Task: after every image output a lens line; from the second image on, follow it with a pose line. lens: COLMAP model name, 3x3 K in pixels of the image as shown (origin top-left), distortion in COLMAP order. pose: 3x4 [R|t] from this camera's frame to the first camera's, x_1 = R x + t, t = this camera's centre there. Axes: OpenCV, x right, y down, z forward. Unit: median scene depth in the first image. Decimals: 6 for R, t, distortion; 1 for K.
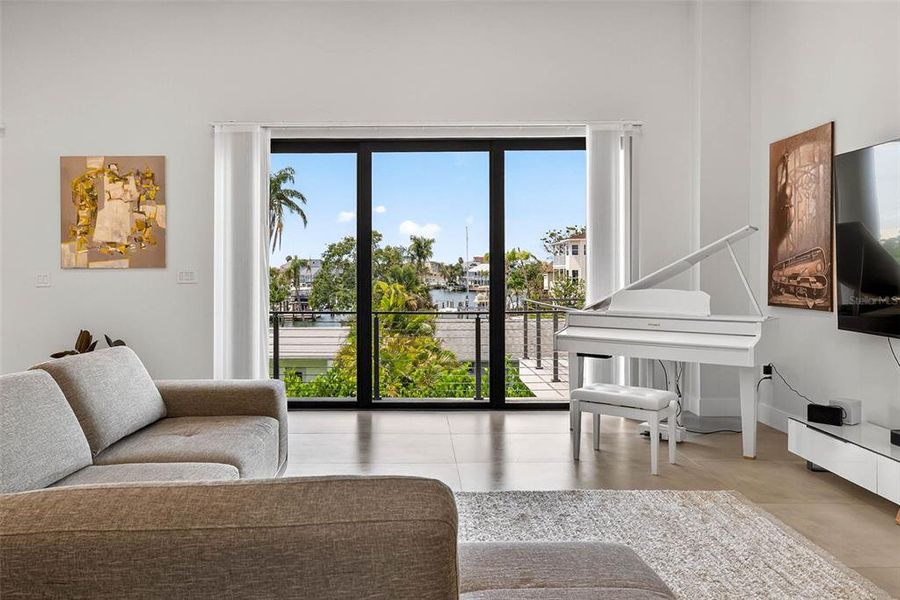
lens RADIAL K [[646.4, 0, 396.7], [0, 646.4, 276.8], [0, 0, 1]] dist [0.004205, 0.000309]
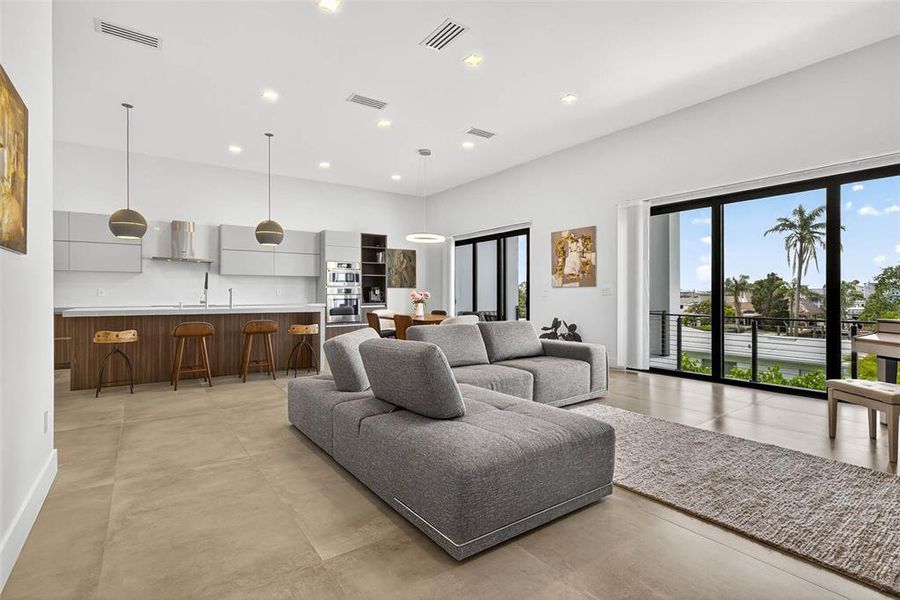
lens RADIAL K [[435.2, 0, 448.7], [0, 435.2, 290.1], [0, 0, 1]] dist [0.008335, -0.000914]
pose [[0.577685, -0.005684, -0.816240, 0.413143], [-0.006273, 0.999915, -0.011403, 0.013082], [0.816236, 0.011708, 0.577601, -0.055843]]
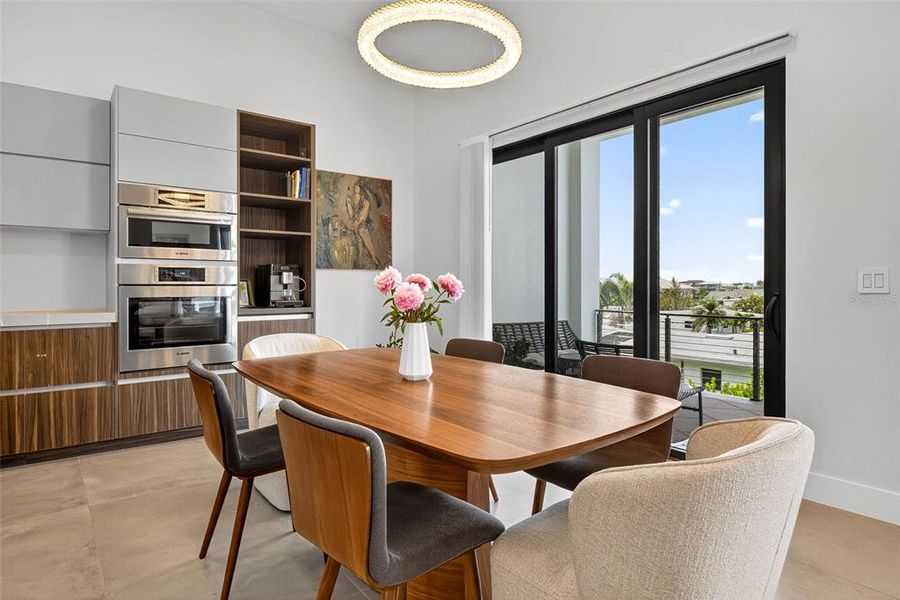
lens RADIAL K [[515.1, 0, 451.6], [0, 515.1, 287.7], [0, 0, 1]] dist [-0.011142, 0.001969]
pose [[0.616924, 0.007344, -0.786988, -0.426977], [-0.010695, 0.999942, 0.000948, 0.013113], [0.786950, 0.007832, 0.616967, 0.438672]]
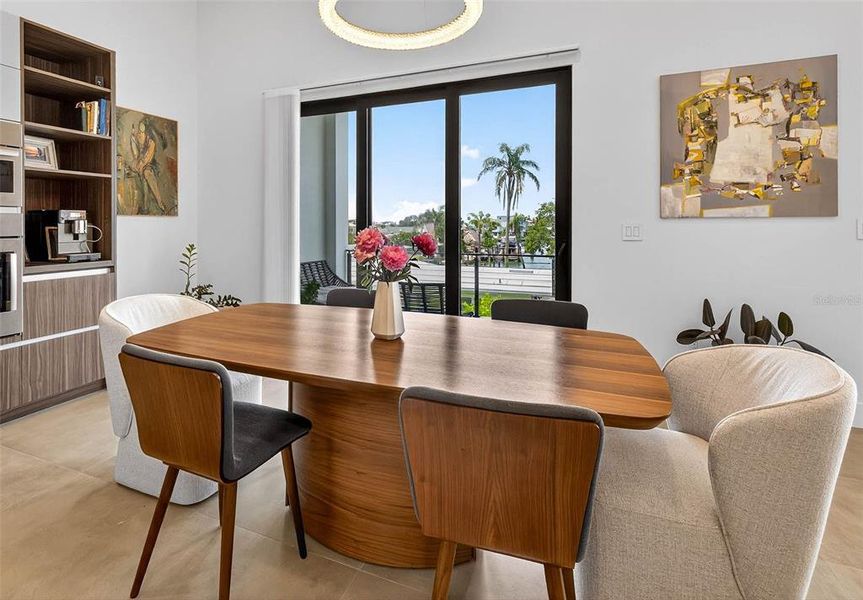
lens RADIAL K [[466.3, 0, 368.1], [0, 466.3, 223.6], [0, 0, 1]] dist [0.001720, 0.005196]
pose [[0.907880, 0.001978, -0.419225, -0.602891], [-0.006164, 0.999944, -0.008631, 0.000800], [0.419185, 0.010421, 0.907841, 0.337023]]
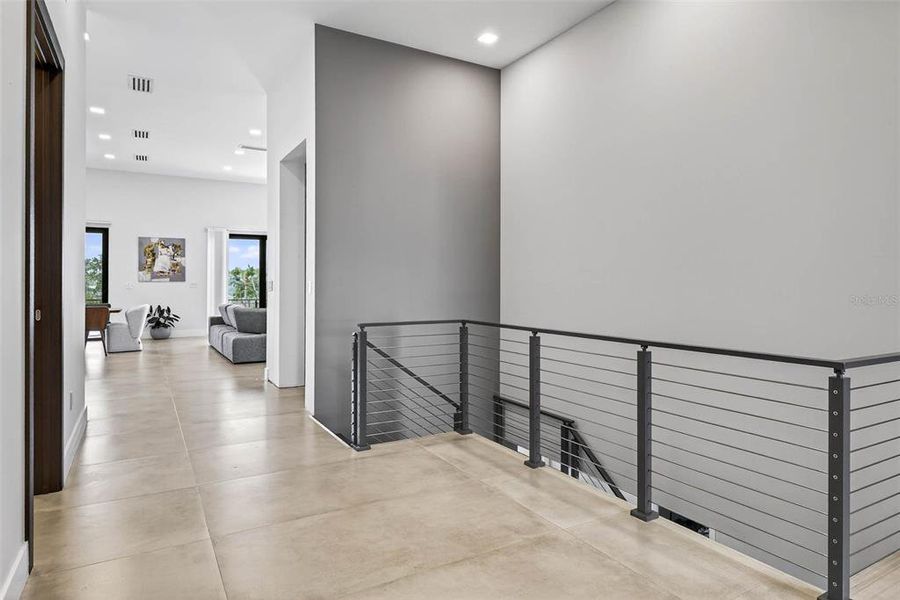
lens RADIAL K [[534.0, 0, 456.9], [0, 534.0, 283.7], [0, 0, 1]] dist [0.000232, -0.000209]
pose [[0.870326, 0.003360, 0.492465, -0.464490], [0.000688, 0.999967, -0.008039, 0.012693], [-0.492476, 0.007335, 0.870295, -1.408558]]
